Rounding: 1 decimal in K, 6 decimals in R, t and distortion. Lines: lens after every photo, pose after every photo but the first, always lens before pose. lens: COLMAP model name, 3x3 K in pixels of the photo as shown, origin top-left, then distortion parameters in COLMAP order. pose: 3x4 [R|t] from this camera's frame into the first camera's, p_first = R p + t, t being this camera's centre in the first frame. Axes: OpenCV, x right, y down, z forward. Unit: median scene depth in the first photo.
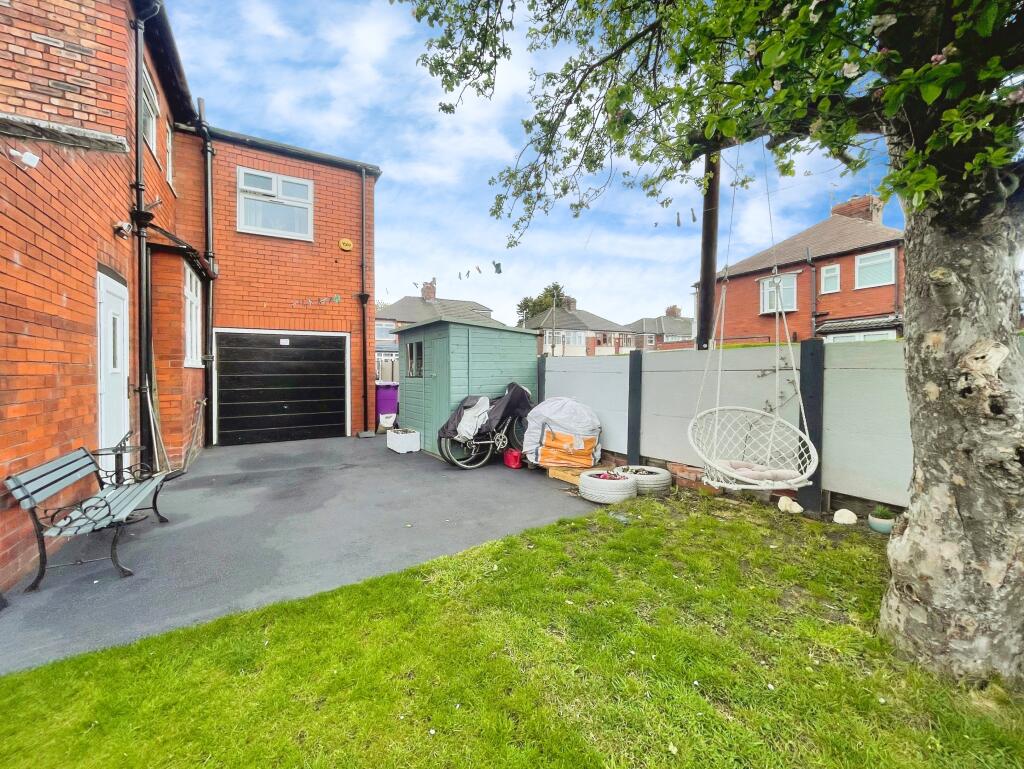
lens RADIAL K [[414.2, 0, 511.6], [0, 414.2, 369.7], [0, 0, 1]] dist [-0.000102, 0.000011]
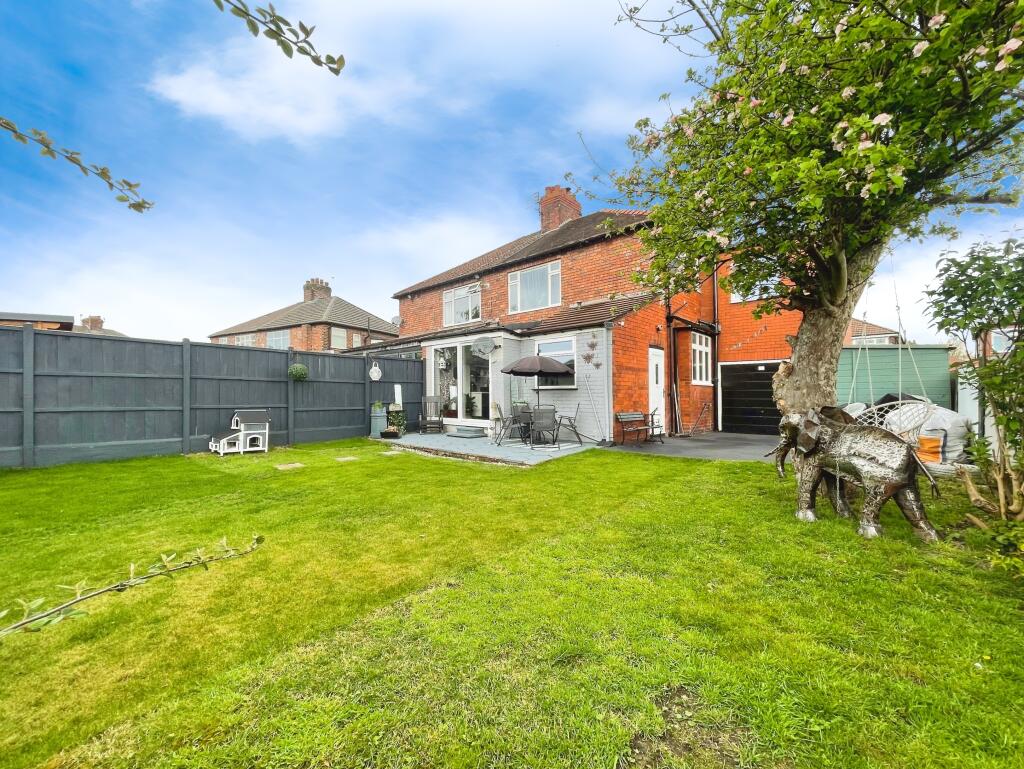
lens RADIAL K [[407.8, 0, 506.8], [0, 407.8, 395.7], [0, 0, 1]] dist [-0.000177, -0.000146]
pose [[0.273341, 0.012495, -0.961836, 0.797255], [-0.007319, 0.999914, 0.010910, 0.030294], [0.961889, 0.004058, 0.273409, -0.373173]]
